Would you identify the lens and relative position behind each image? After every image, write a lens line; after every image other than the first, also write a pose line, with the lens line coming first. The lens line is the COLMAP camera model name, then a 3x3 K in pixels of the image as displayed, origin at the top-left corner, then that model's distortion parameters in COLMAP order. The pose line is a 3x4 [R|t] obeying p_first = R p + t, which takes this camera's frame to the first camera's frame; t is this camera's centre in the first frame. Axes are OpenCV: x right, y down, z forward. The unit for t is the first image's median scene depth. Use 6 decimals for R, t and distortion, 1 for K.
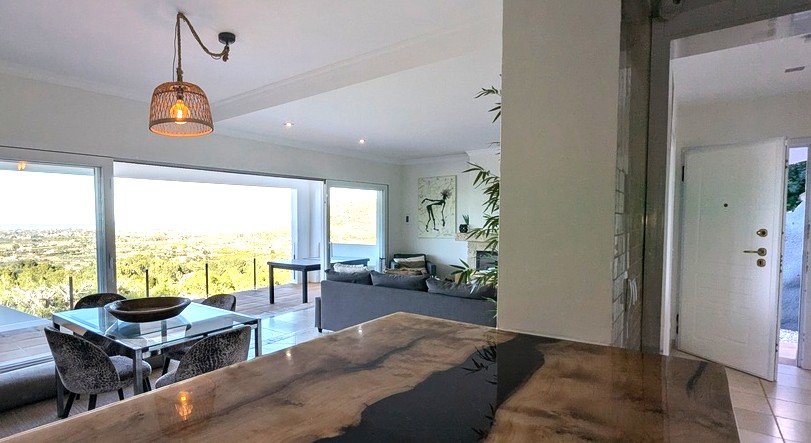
lens RADIAL K [[417.5, 0, 310.2], [0, 417.5, 239.8], [0, 0, 1]] dist [-0.001754, -0.000162]
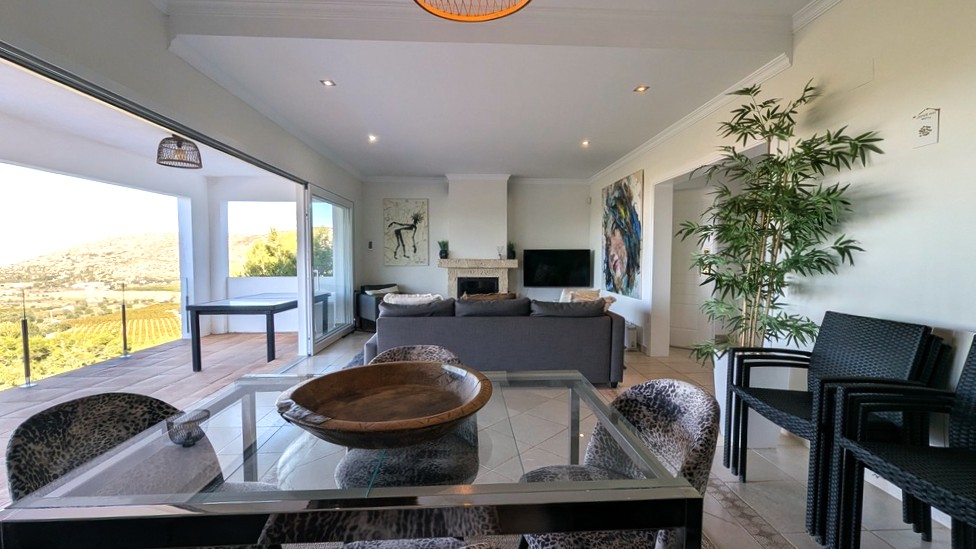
lens RADIAL K [[415.8, 0, 489.3], [0, 415.8, 279.4], [0, 0, 1]] dist [0.000005, -0.000189]
pose [[0.704331, -0.030649, 0.709209, -0.218077], [0.028378, 0.999485, 0.015011, 0.016682], [-0.709304, 0.009553, 0.704838, 0.236226]]
